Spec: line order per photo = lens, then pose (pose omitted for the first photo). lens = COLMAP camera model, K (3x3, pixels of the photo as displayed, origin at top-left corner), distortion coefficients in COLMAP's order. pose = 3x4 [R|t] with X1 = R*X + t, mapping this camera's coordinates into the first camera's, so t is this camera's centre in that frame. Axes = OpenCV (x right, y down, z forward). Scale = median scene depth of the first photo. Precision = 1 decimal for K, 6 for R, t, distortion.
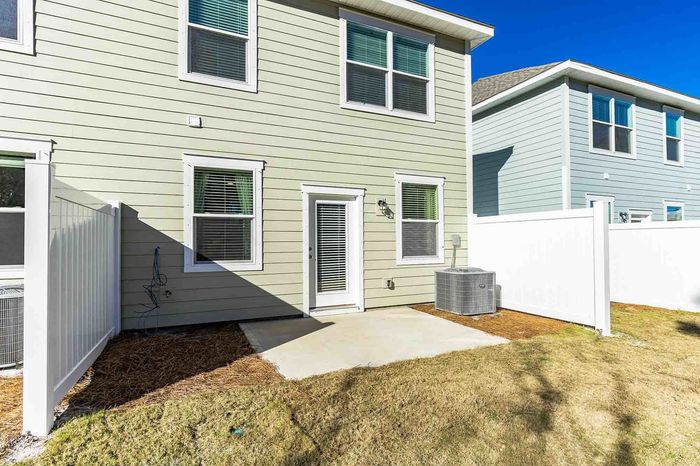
lens RADIAL K [[334.6, 0, 348.9], [0, 334.6, 233.9], [0, 0, 1]] dist [0.001716, 0.001058]
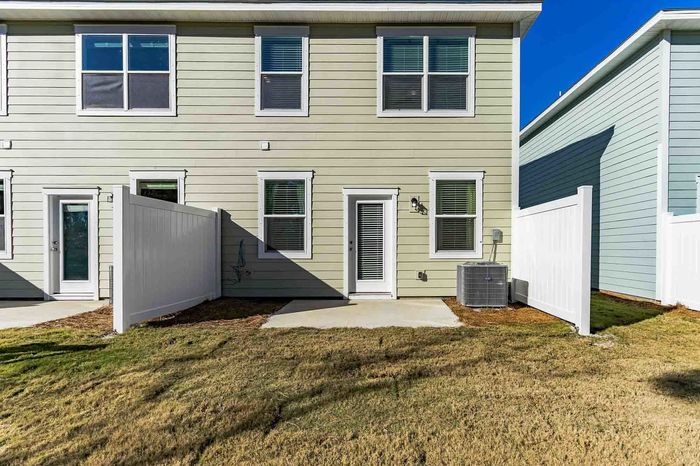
lens RADIAL K [[334.6, 0, 372.2], [0, 334.6, 245.2], [0, 0, 1]] dist [0.001716, 0.001058]
pose [[0.909642, 0.007089, -0.415333, 0.431065], [0.002896, 0.999722, 0.023407, 0.026660], [0.415383, -0.022495, 0.909368, -0.039672]]
